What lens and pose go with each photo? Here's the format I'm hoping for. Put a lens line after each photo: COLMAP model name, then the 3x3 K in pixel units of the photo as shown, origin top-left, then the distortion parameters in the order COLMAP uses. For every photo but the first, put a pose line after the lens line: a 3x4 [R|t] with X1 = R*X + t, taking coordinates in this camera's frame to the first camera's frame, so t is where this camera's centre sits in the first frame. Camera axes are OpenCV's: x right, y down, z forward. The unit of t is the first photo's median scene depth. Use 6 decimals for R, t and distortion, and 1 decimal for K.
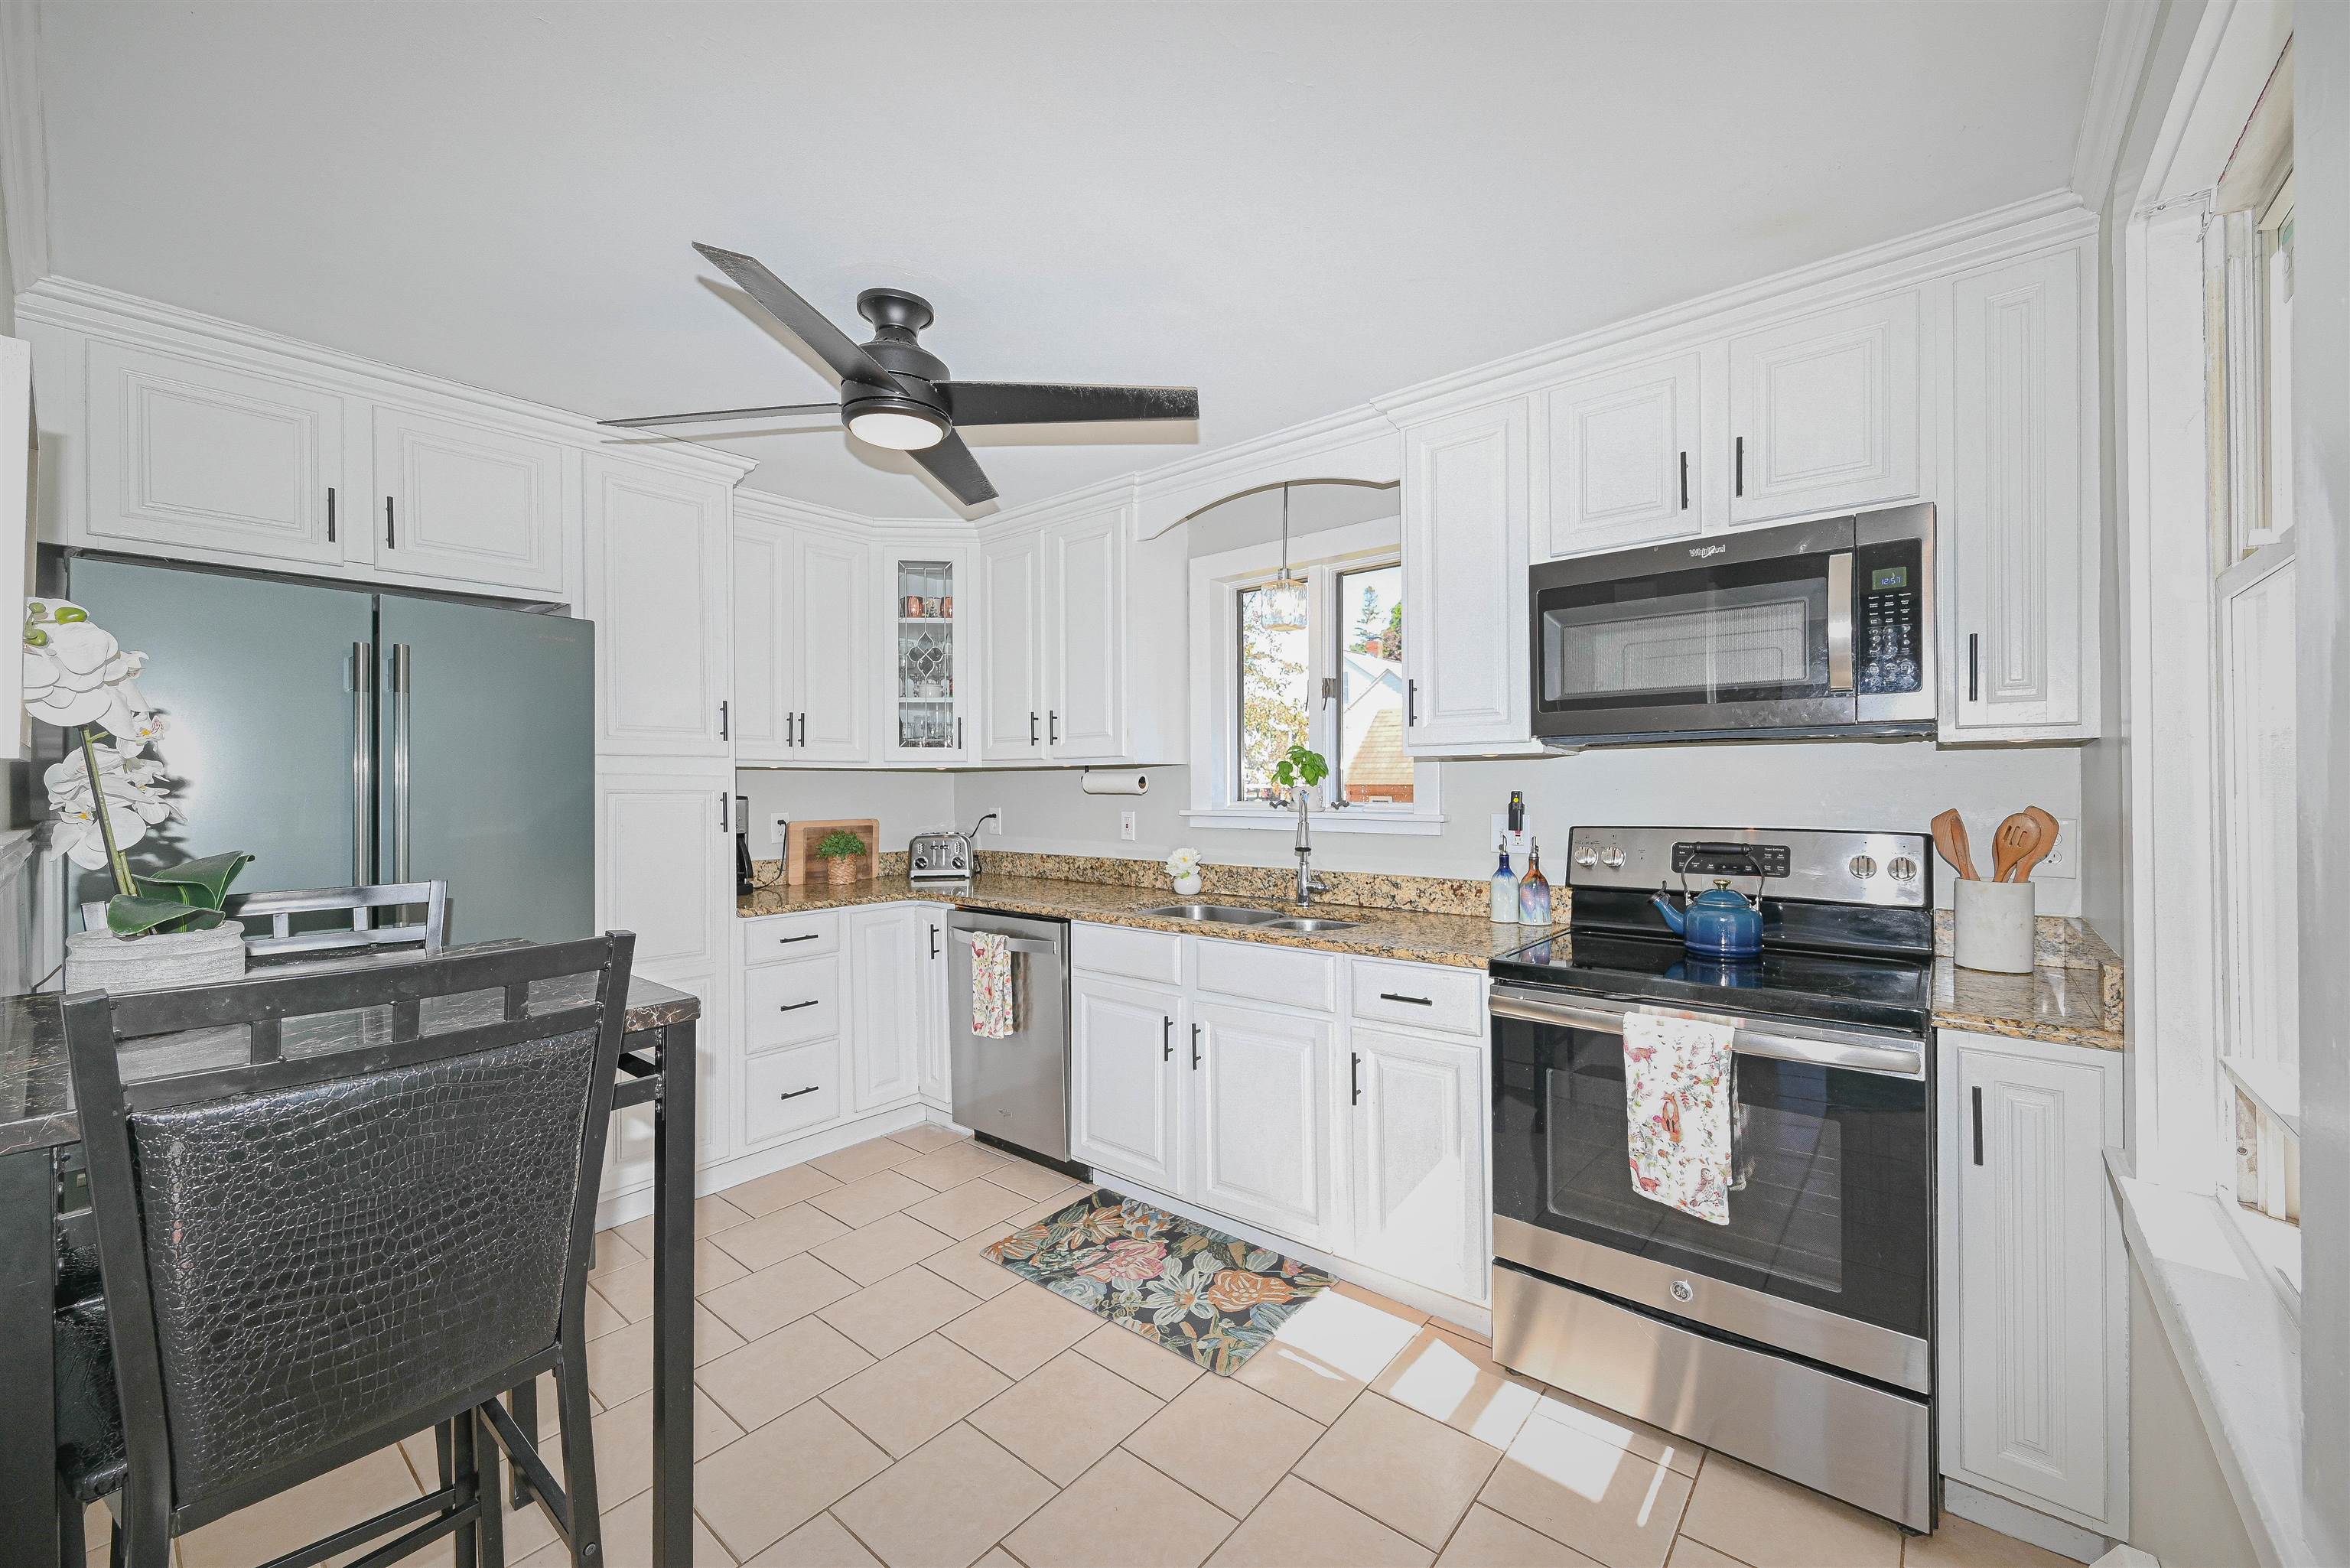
lens RADIAL K [[919.8, 0, 1178.2], [0, 919.8, 784.0], [0, 0, 1]] dist [-0.001776, -0.000167]
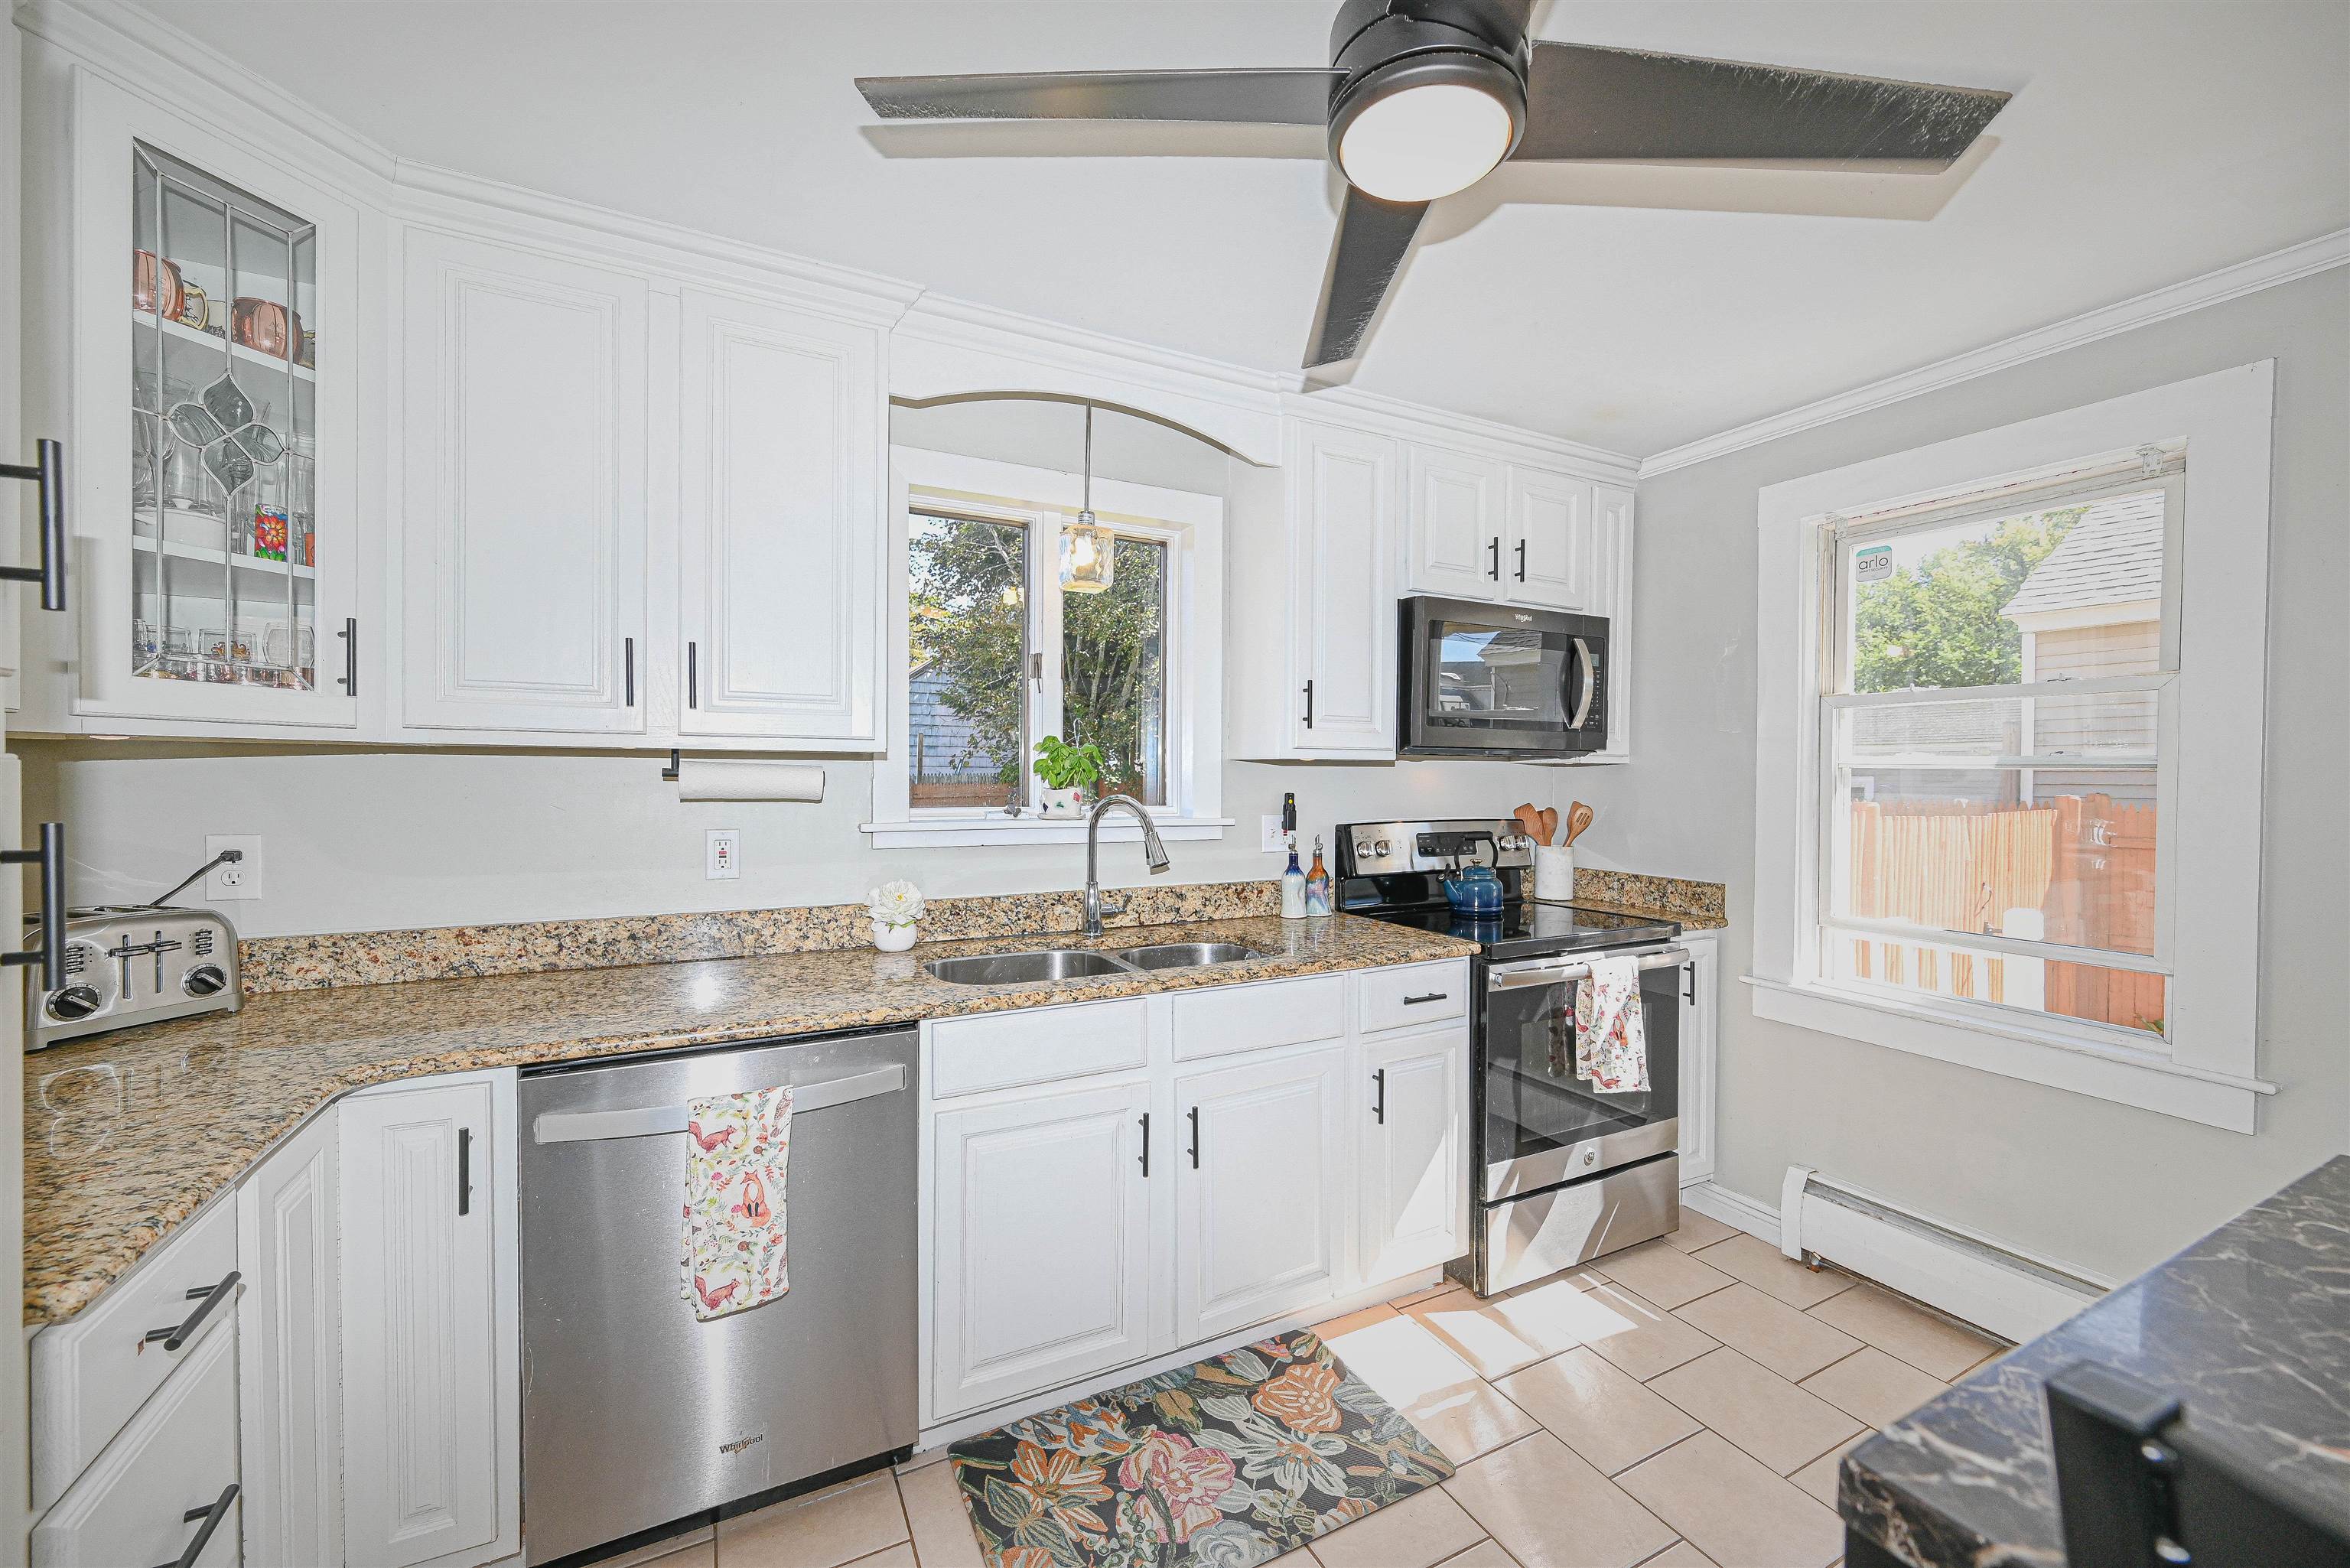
lens RADIAL K [[919.8, 0, 1180.0], [0, 919.8, 784.5], [0, 0, 1]] dist [-0.001776, -0.000167]
pose [[0.392369, -0.000485, 0.919808, -0.667817], [-0.008721, 0.999953, 0.004247, -0.005280], [-0.919766, -0.009688, 0.392347, 0.711331]]
